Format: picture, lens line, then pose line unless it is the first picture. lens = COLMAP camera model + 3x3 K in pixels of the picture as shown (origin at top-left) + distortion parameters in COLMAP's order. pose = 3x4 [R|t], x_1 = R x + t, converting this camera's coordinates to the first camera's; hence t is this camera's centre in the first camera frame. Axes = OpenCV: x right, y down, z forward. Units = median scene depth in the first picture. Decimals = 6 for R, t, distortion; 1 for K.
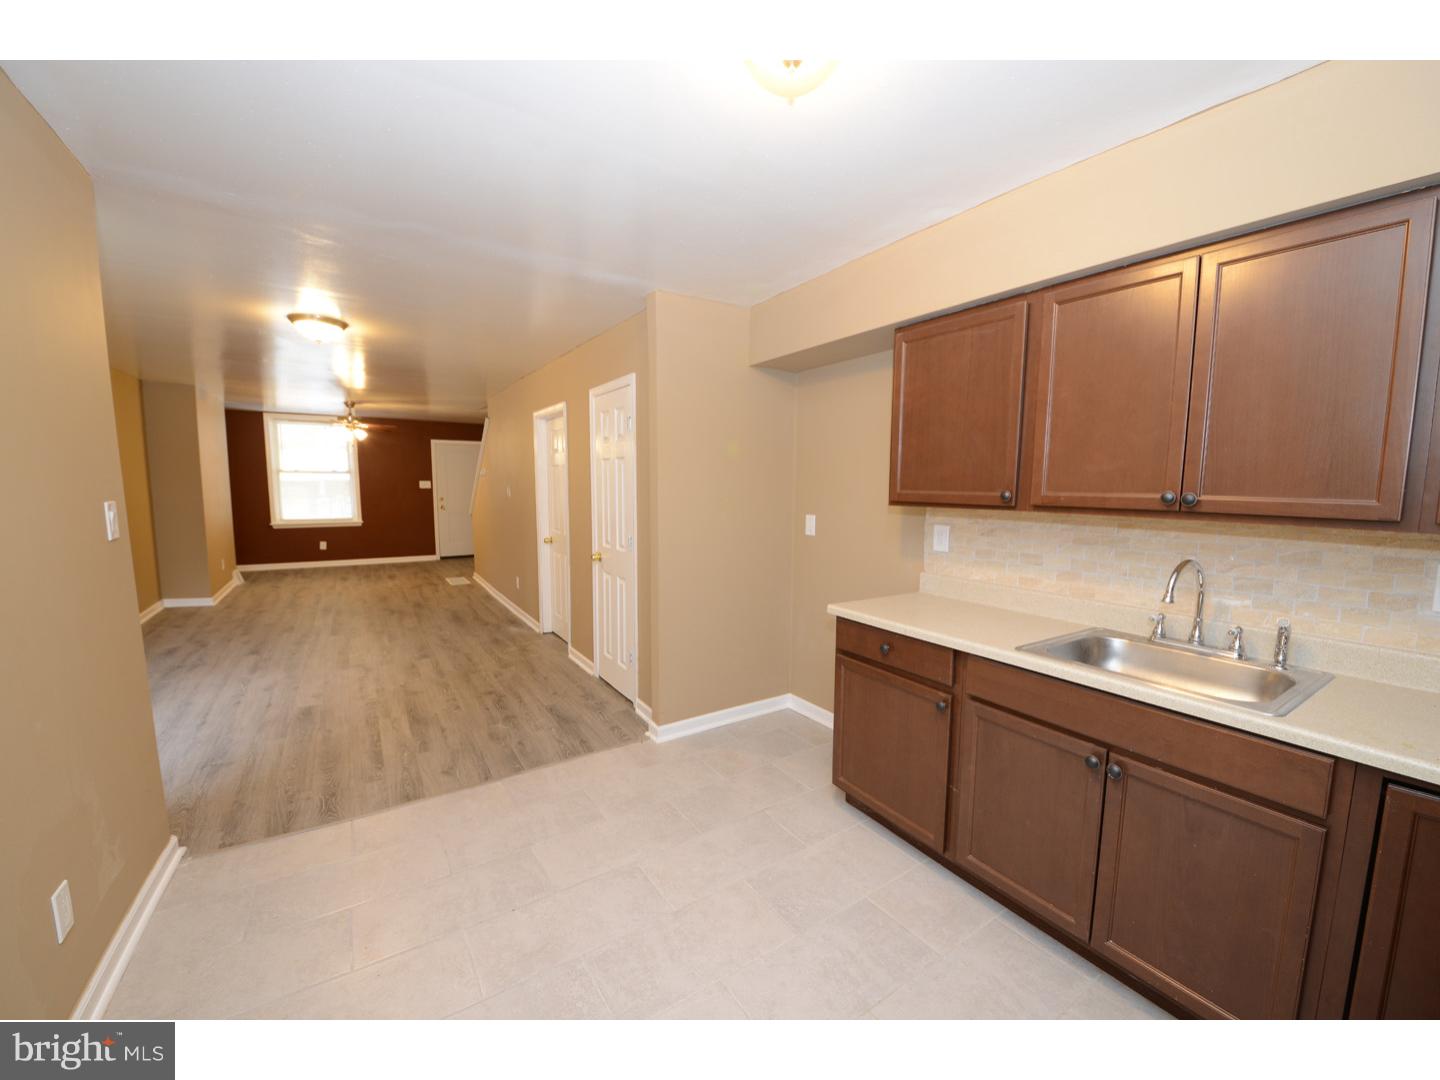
lens RADIAL K [[564.6, 0, 727.1], [0, 564.6, 541.1], [0, 0, 1]] dist [0.000700, -0.001640]
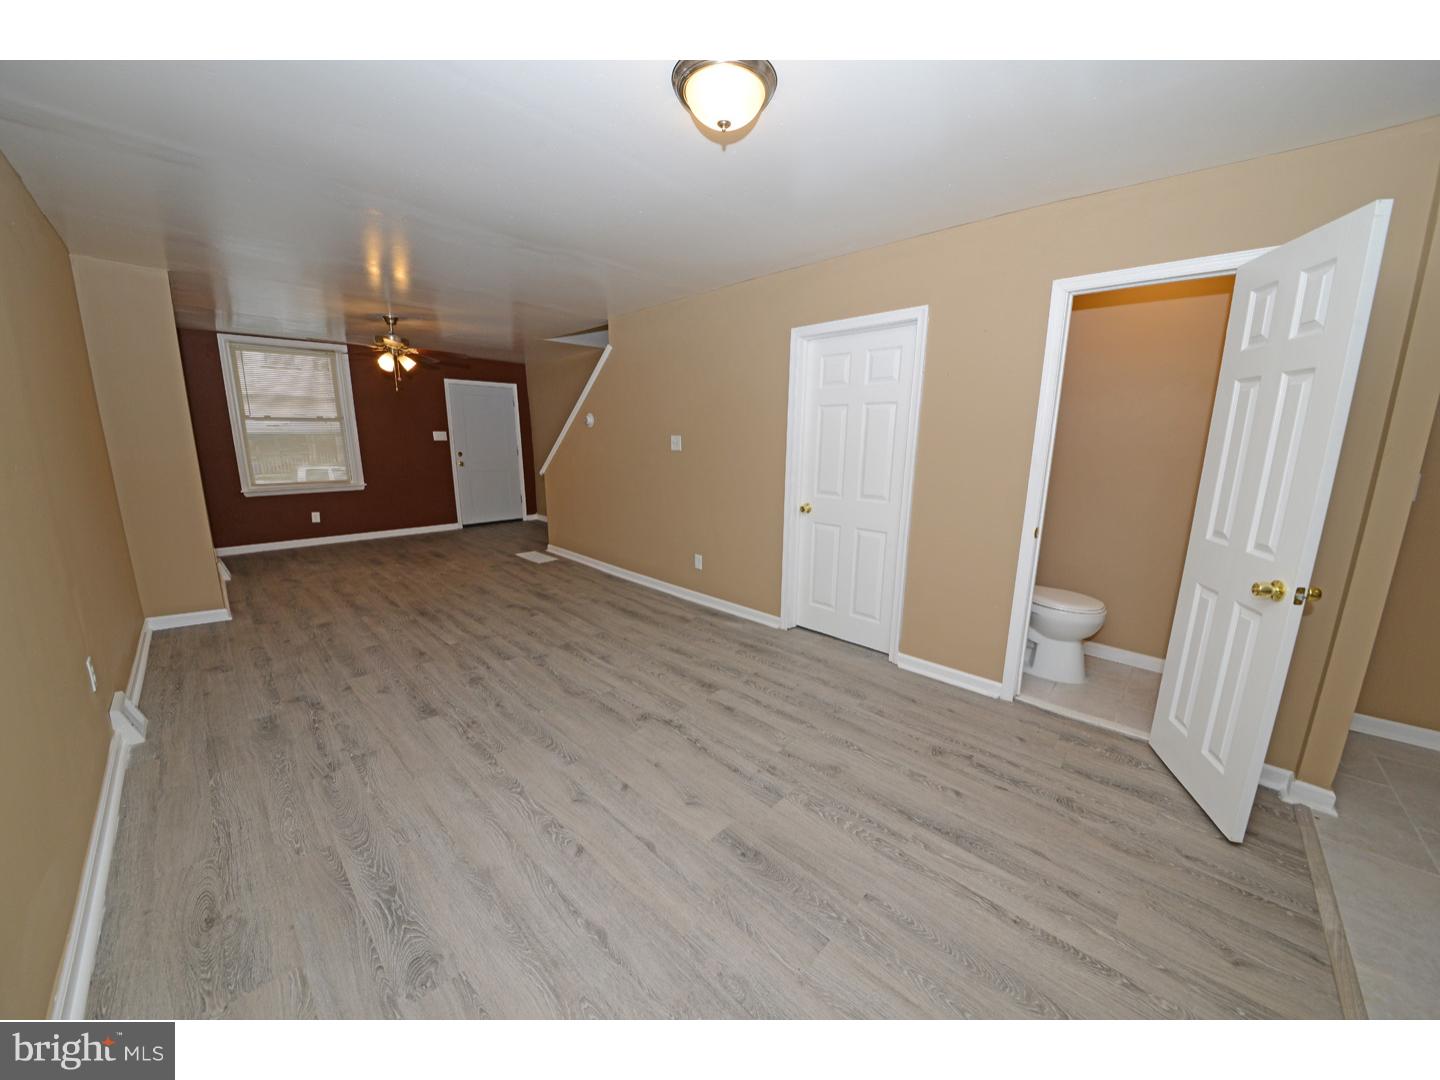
lens RADIAL K [[504.9, 0, 722.8], [0, 504.9, 538.1], [0, 0, 1]] dist [-0.007652, -0.005773]
pose [[0.974094, -0.043147, 0.221989, -0.410598], [0.022385, 0.995206, 0.095209, -0.019689], [-0.225032, -0.087773, 0.970390, 0.269634]]
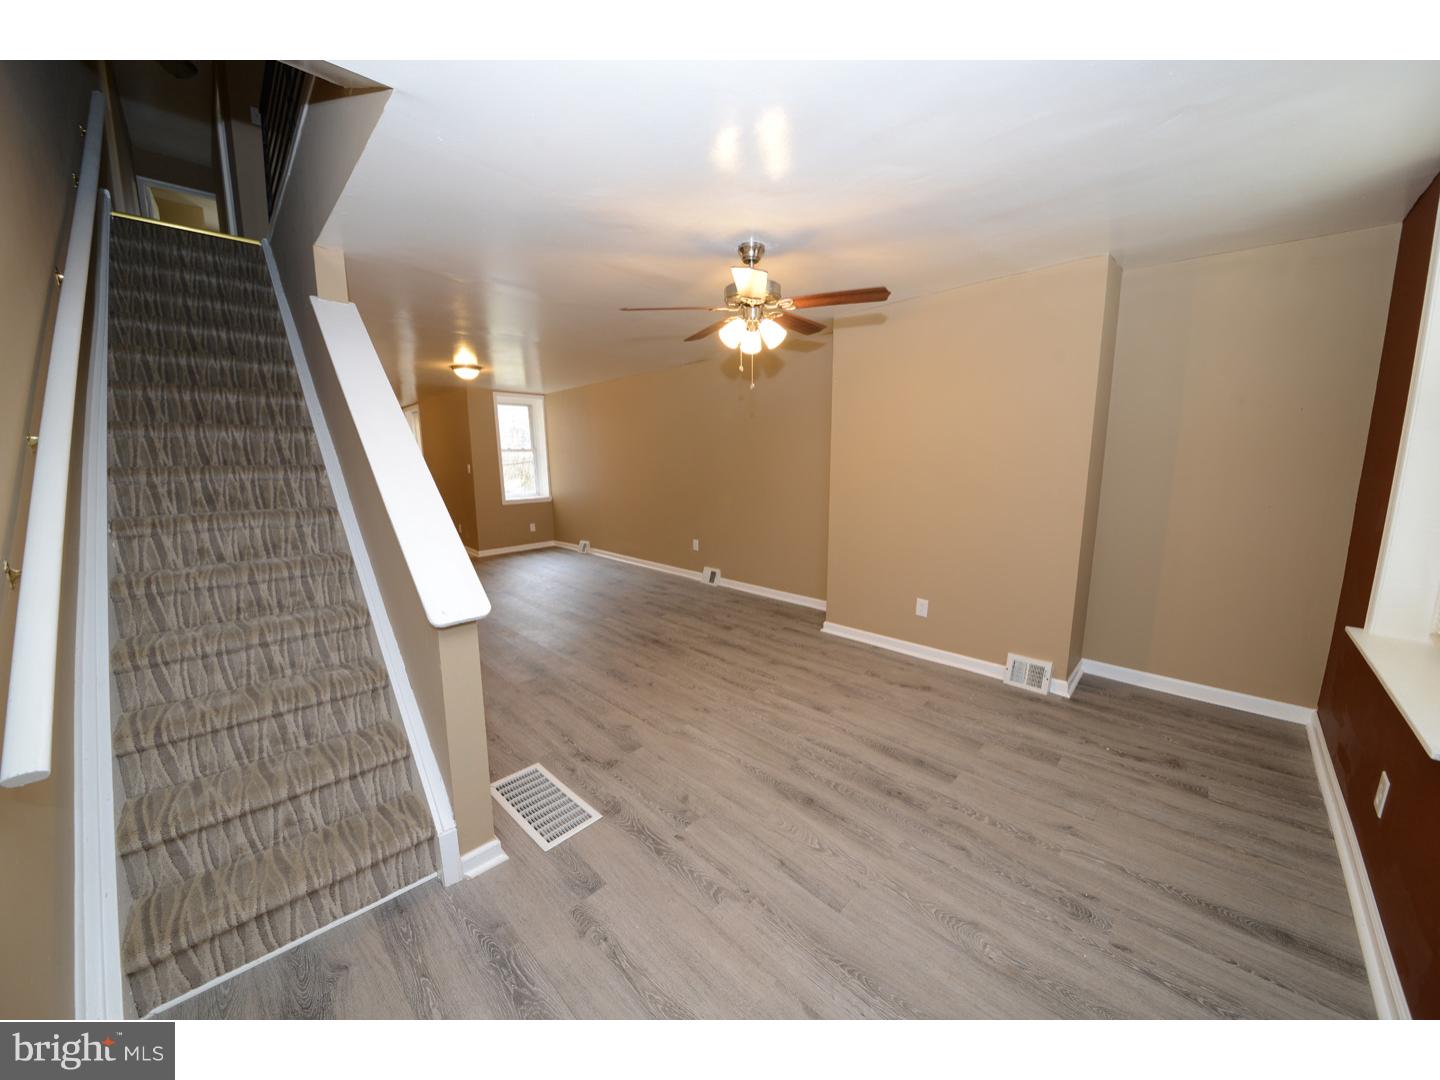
lens RADIAL K [[504.9, 0, 716.3], [0, 504.9, 533.7], [0, 0, 1]] dist [-0.007652, -0.005773]
pose [[-0.980903, 0.035581, -0.191213, -0.568250], [-0.013899, 0.967788, 0.251384, -0.146019], [0.193998, 0.249241, -0.948812, 1.349942]]
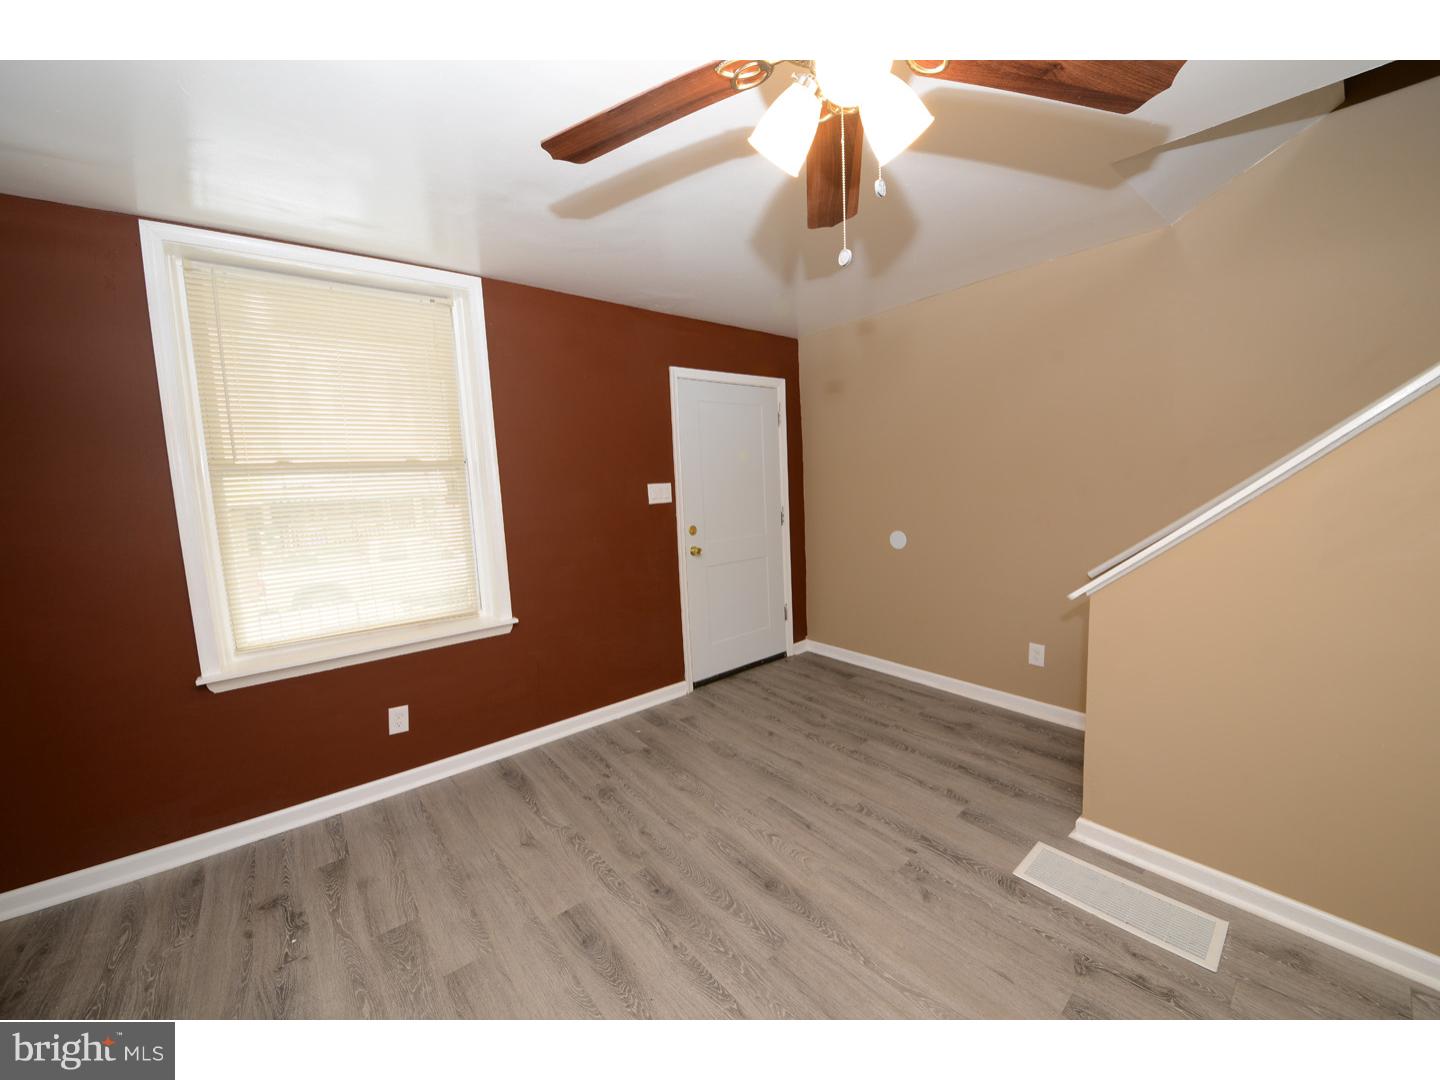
lens RADIAL K [[529.0, 0, 728.2], [0, 529.0, 547.7], [0, 0, 1]] dist [-0.017454, -0.002152]
pose [[0.991874, -0.060264, 0.112041, -0.707601], [0.058661, 0.998124, 0.017551, -0.092376], [-0.112889, -0.010836, 0.993549, 0.882573]]
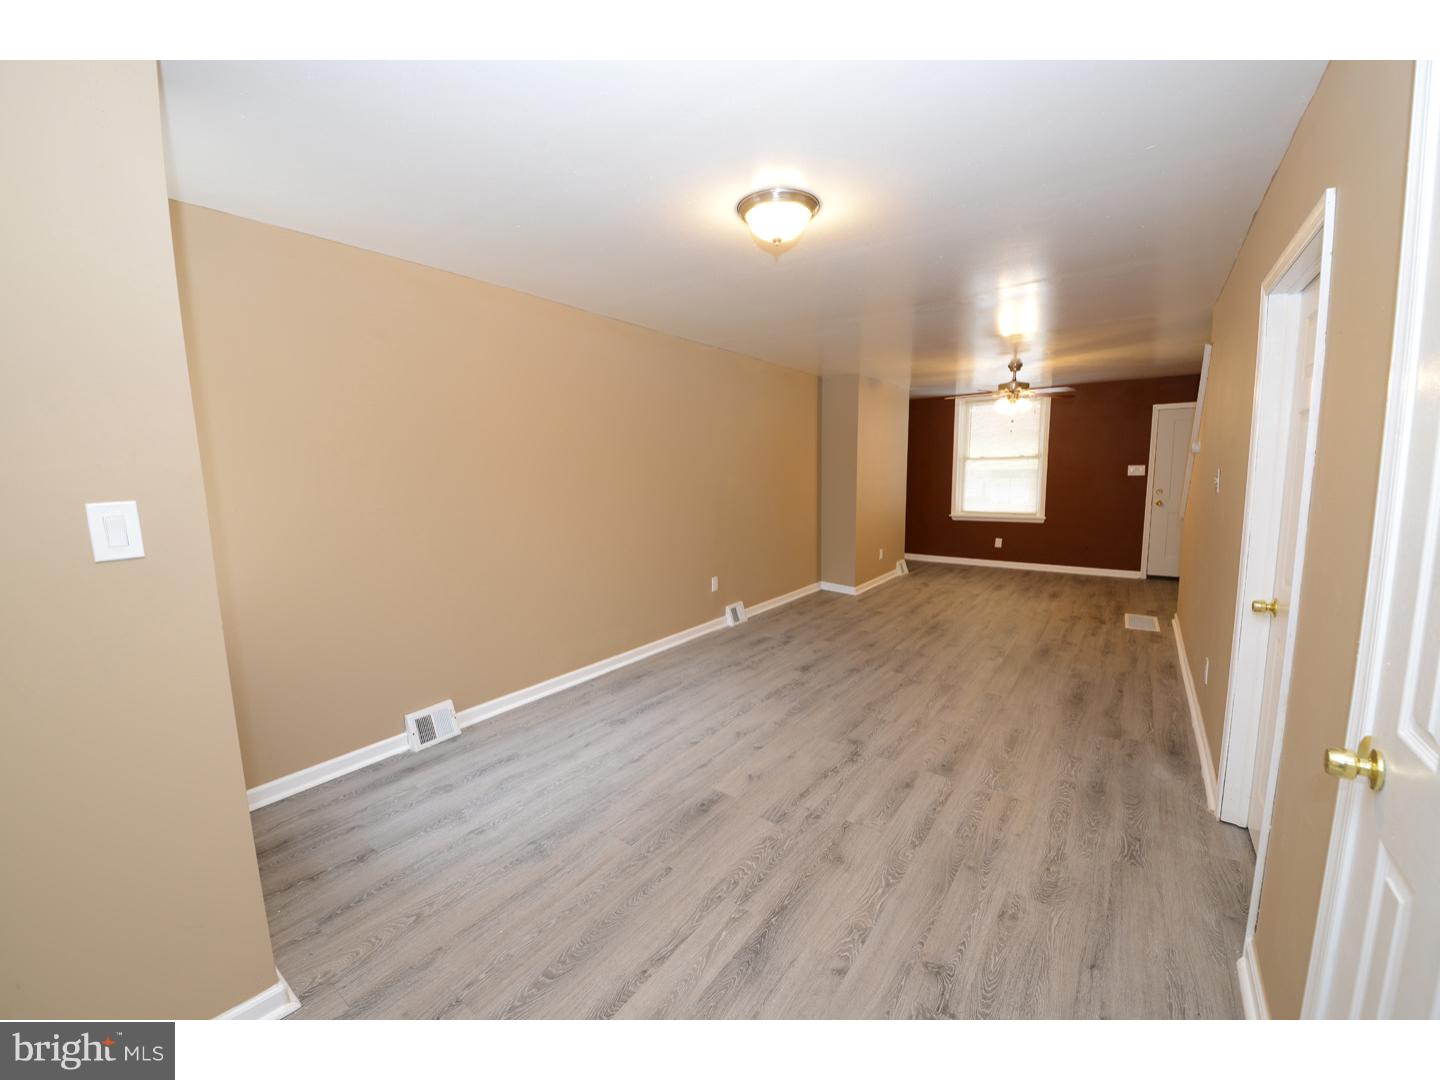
lens RADIAL K [[564.6, 0, 719.8], [0, 564.6, 536.4], [0, 0, 1]] dist [0.000700, -0.001640]
pose [[0.343578, 0.096249, -0.934179, -0.063018], [-0.084015, 0.993896, 0.071502, -0.033899], [0.935359, 0.053918, 0.349567, 0.362452]]
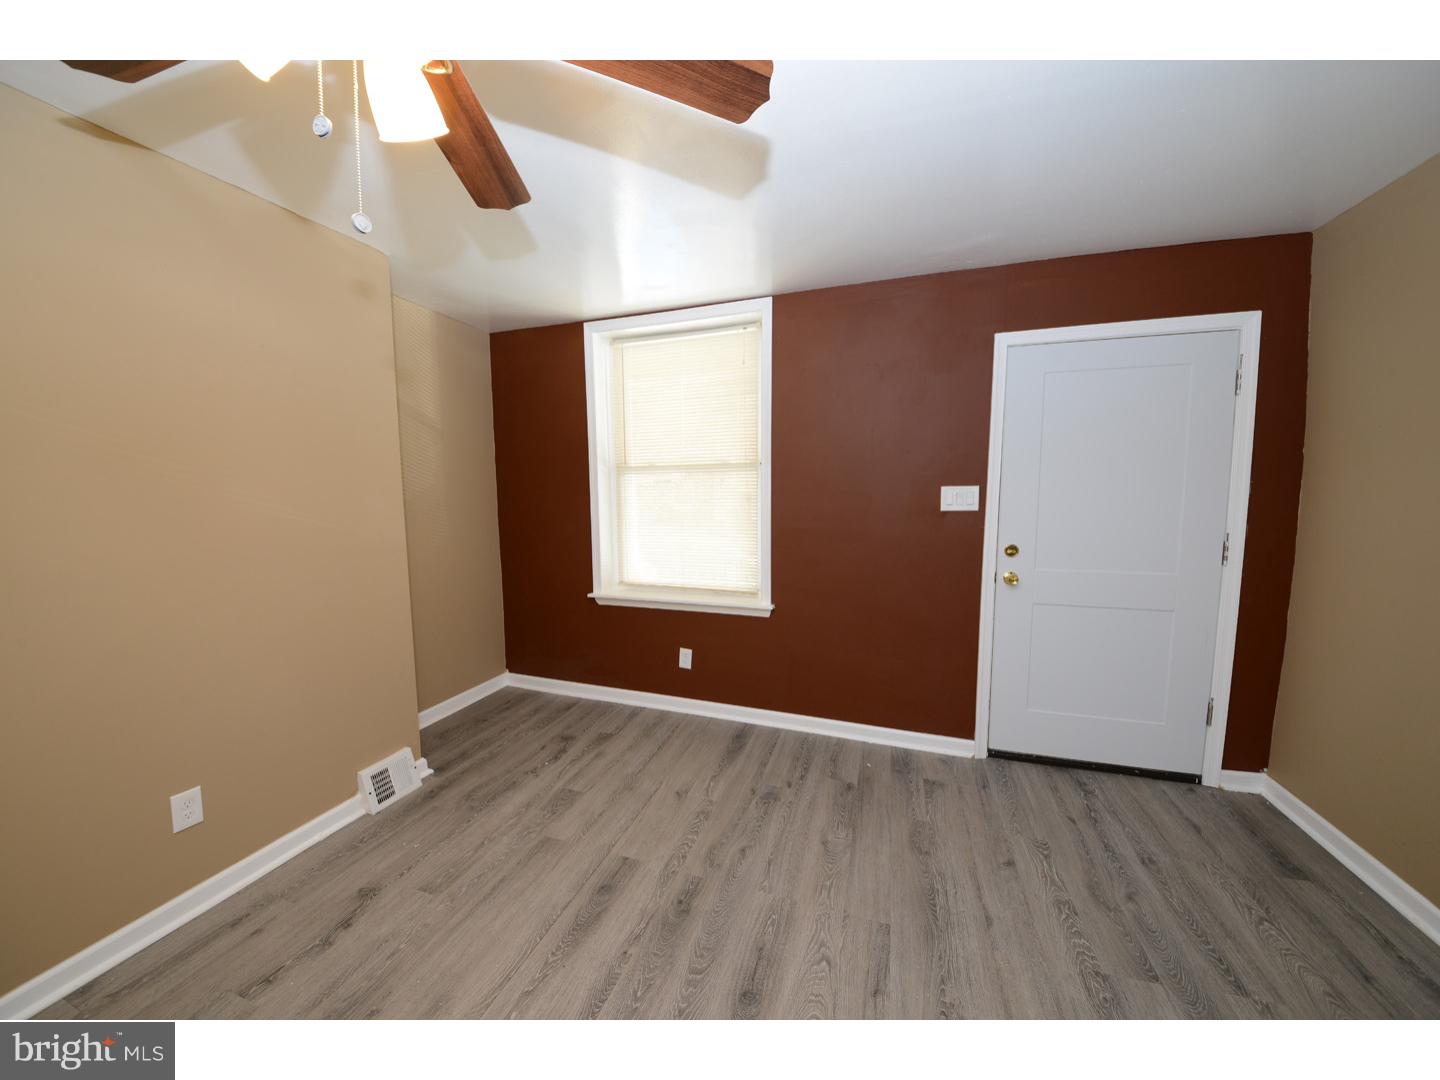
lens RADIAL K [[504.9, 0, 724.2], [0, 504.9, 542.7], [0, 0, 1]] dist [-0.007652, -0.005773]
pose [[0.617660, 0.071614, -0.783178, -0.540763], [-0.076232, 0.996608, 0.031010, -0.102233], [0.782742, 0.040550, 0.621024, 0.995994]]
